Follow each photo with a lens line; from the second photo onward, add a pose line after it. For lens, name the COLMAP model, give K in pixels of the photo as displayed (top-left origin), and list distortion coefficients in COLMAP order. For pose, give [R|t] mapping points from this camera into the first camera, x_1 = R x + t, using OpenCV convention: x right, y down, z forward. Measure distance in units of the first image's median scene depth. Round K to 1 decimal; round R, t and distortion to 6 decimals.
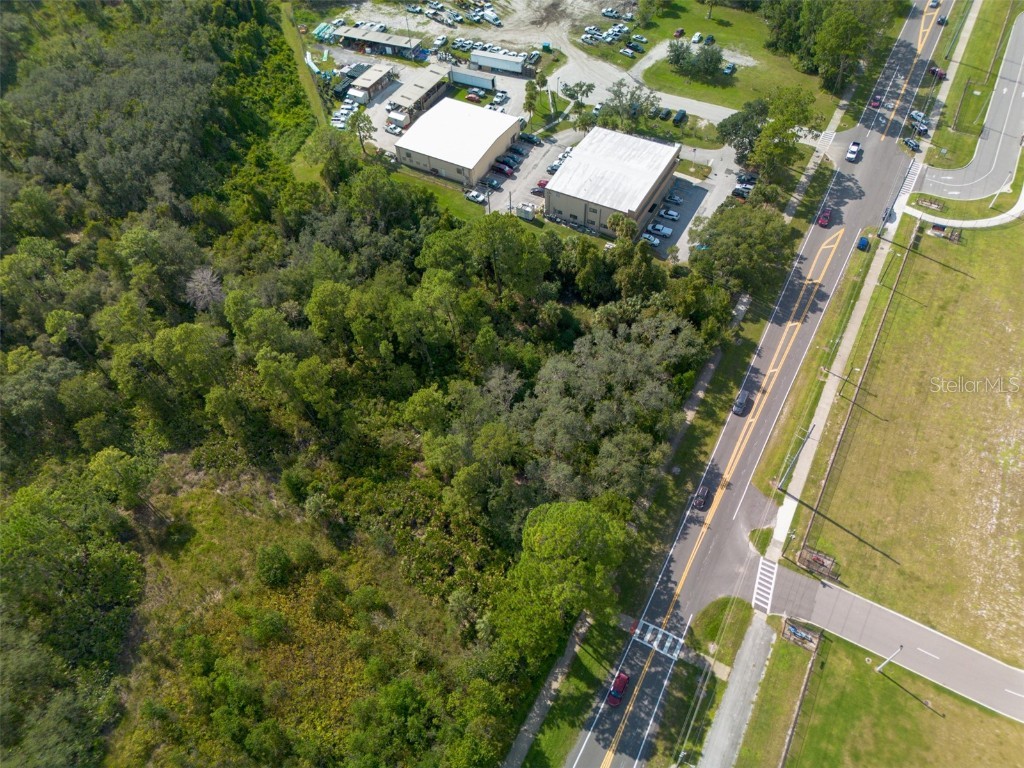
lens RADIAL K [[720.5, 0, 512.2], [0, 720.5, 390.3], [0, 0, 1]] dist [0.062615, -0.061362]
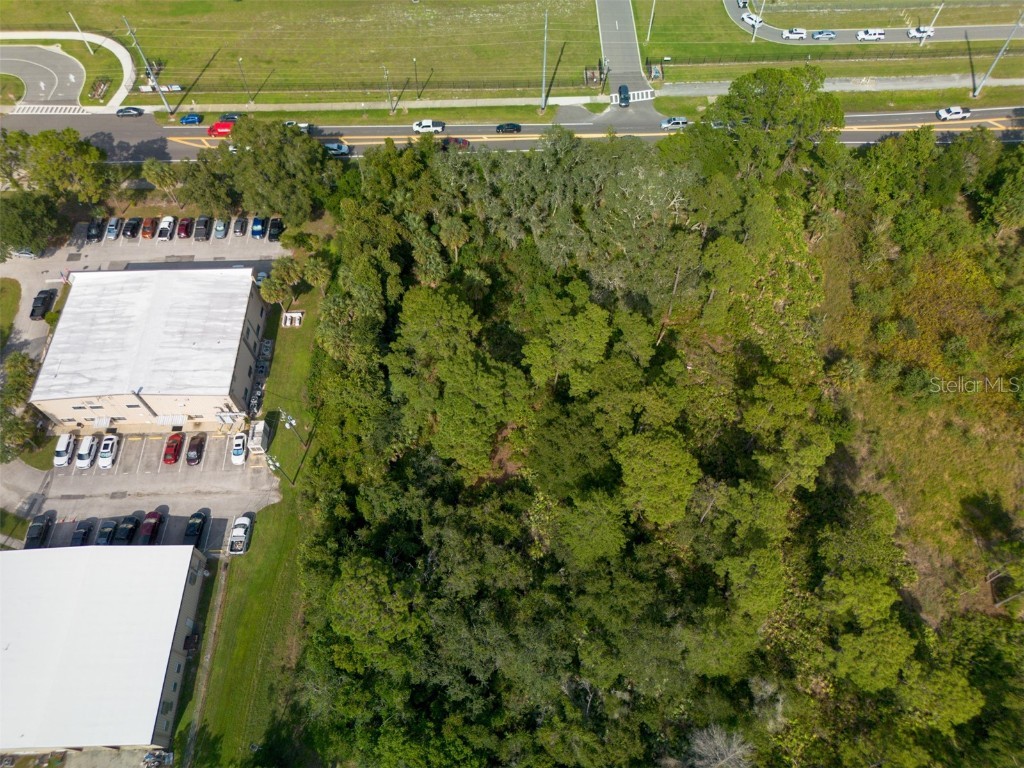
lens RADIAL K [[720.5, 0, 512.2], [0, 720.5, 390.3], [0, 0, 1]] dist [0.062615, -0.061362]
pose [[-0.503936, -0.715290, 0.484158, -0.378321], [0.699215, -0.008745, 0.714858, -0.566384], [-0.507097, 0.698773, 0.504548, 0.587120]]
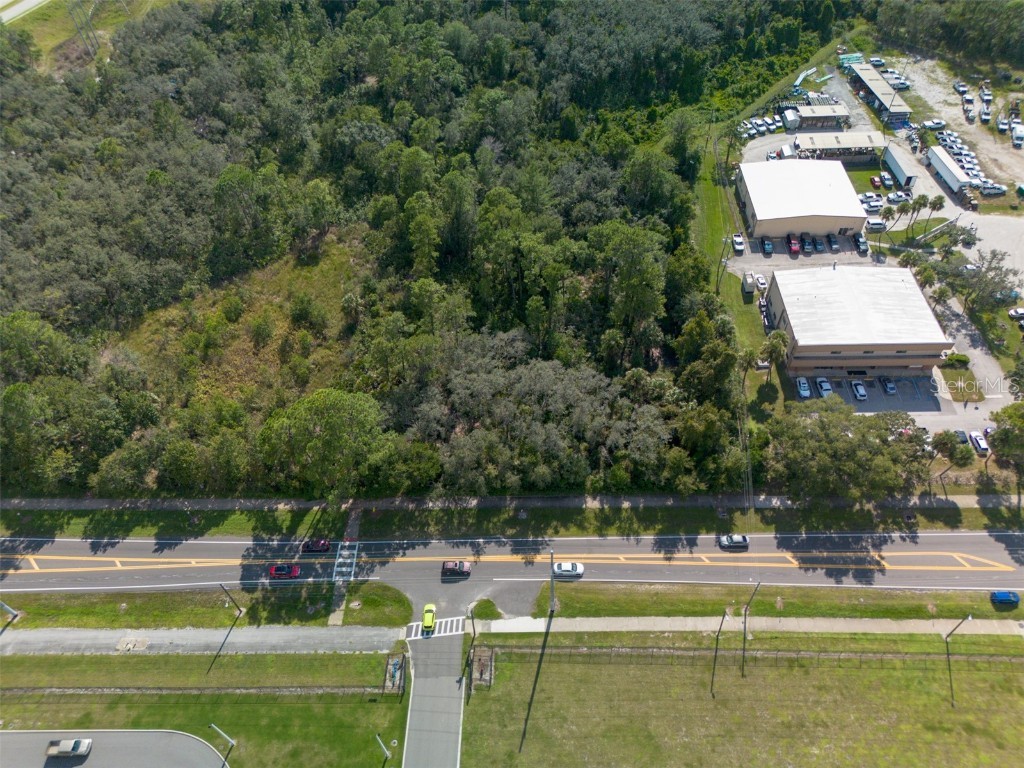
lens RADIAL K [[720.5, 0, 512.2], [0, 720.5, 390.3], [0, 0, 1]] dist [0.062615, -0.061362]
pose [[0.471453, 0.685251, -0.555125, 0.512903], [-0.684303, 0.681321, 0.259868, -0.197196], [0.556293, 0.257357, 0.790130, 0.143212]]
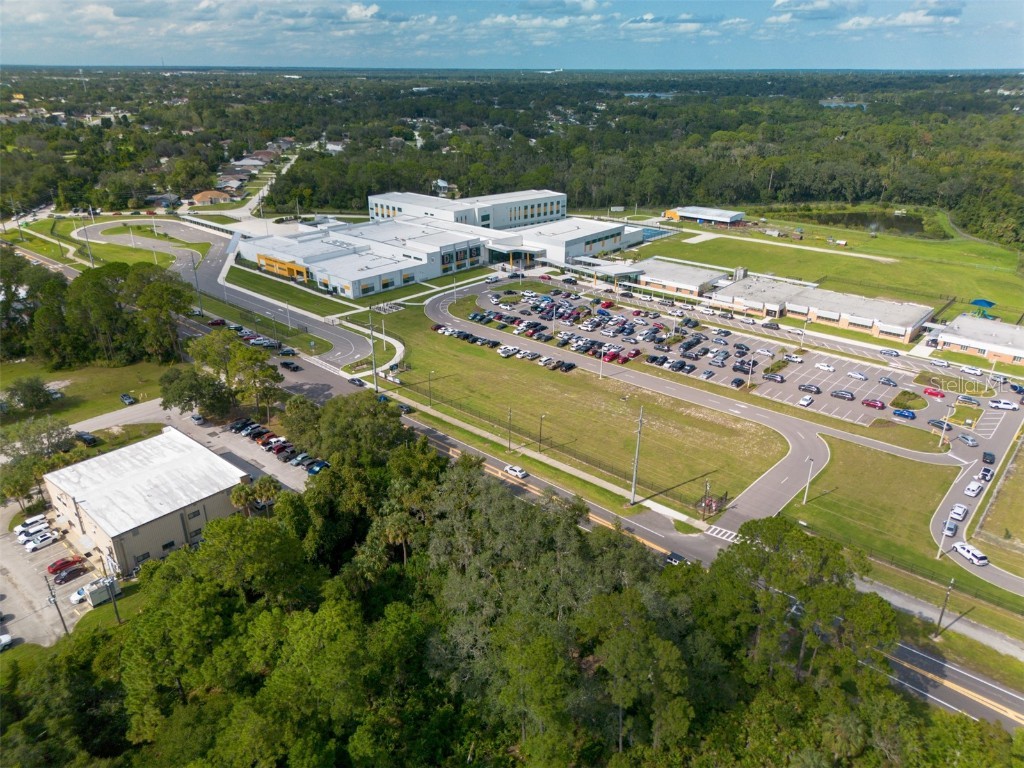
lens RADIAL K [[720.5, 0, 512.2], [0, 720.5, 390.3], [0, 0, 1]] dist [0.062615, -0.061362]
pose [[0.210120, -0.364161, 0.907324, -0.437981], [0.763084, 0.641247, 0.080652, -0.147909], [-0.611189, 0.675418, 0.412625, 0.435552]]
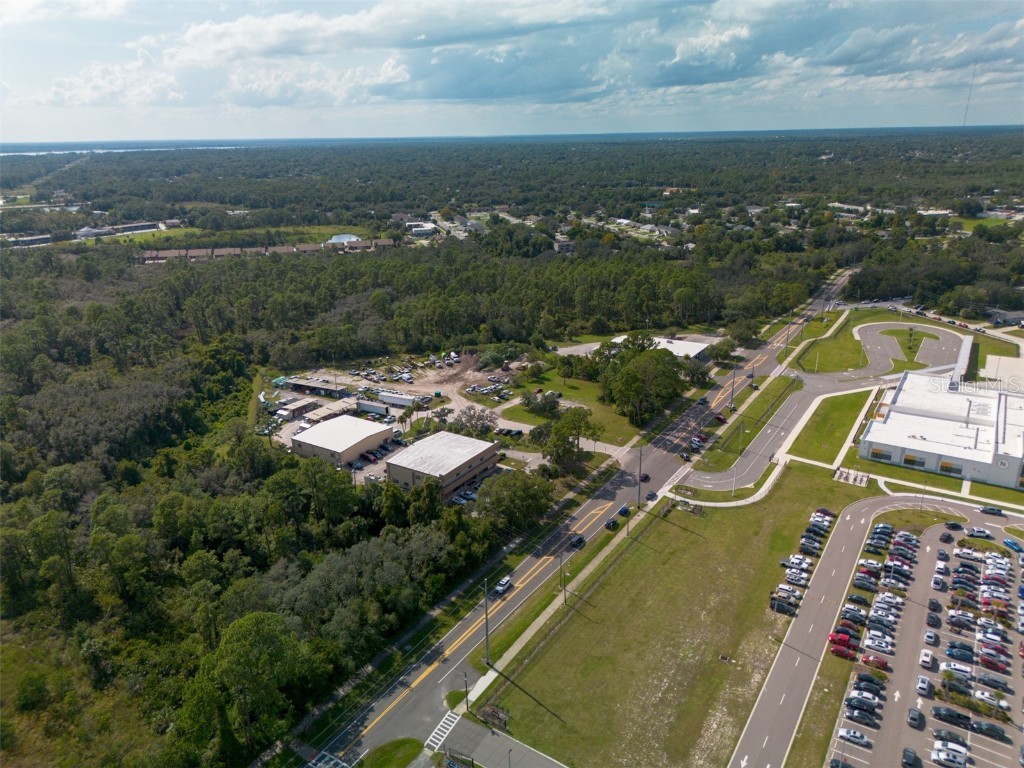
lens RADIAL K [[720.5, 0, 512.2], [0, 720.5, 390.3], [0, 0, 1]] dist [0.062615, -0.061362]
pose [[0.997295, 0.041359, -0.060755, 0.357494], [-0.067382, 0.844634, -0.531087, 0.295424], [0.029350, 0.533744, 0.845136, -0.165467]]
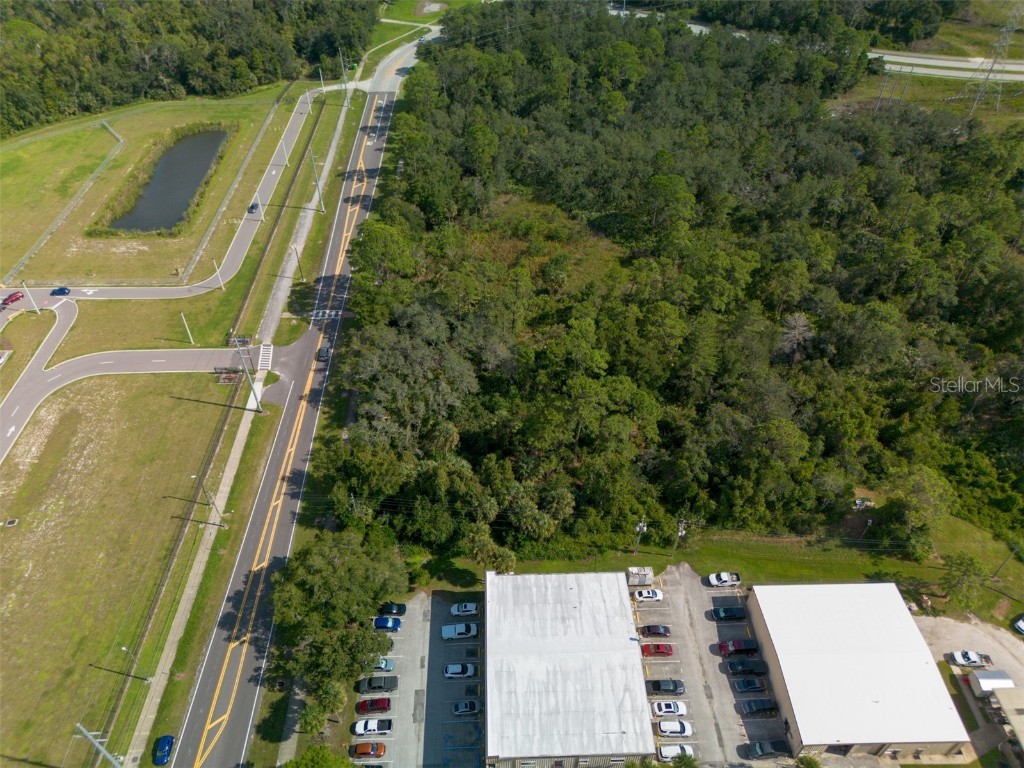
lens RADIAL K [[720.5, 0, 512.2], [0, 720.5, 390.3], [0, 0, 1]] dist [0.062615, -0.061362]
pose [[-0.858231, 0.374850, -0.350609, 0.326964], [-0.385334, -0.019320, 0.922575, -0.907061], [0.339054, 0.926884, 0.161023, 0.709632]]
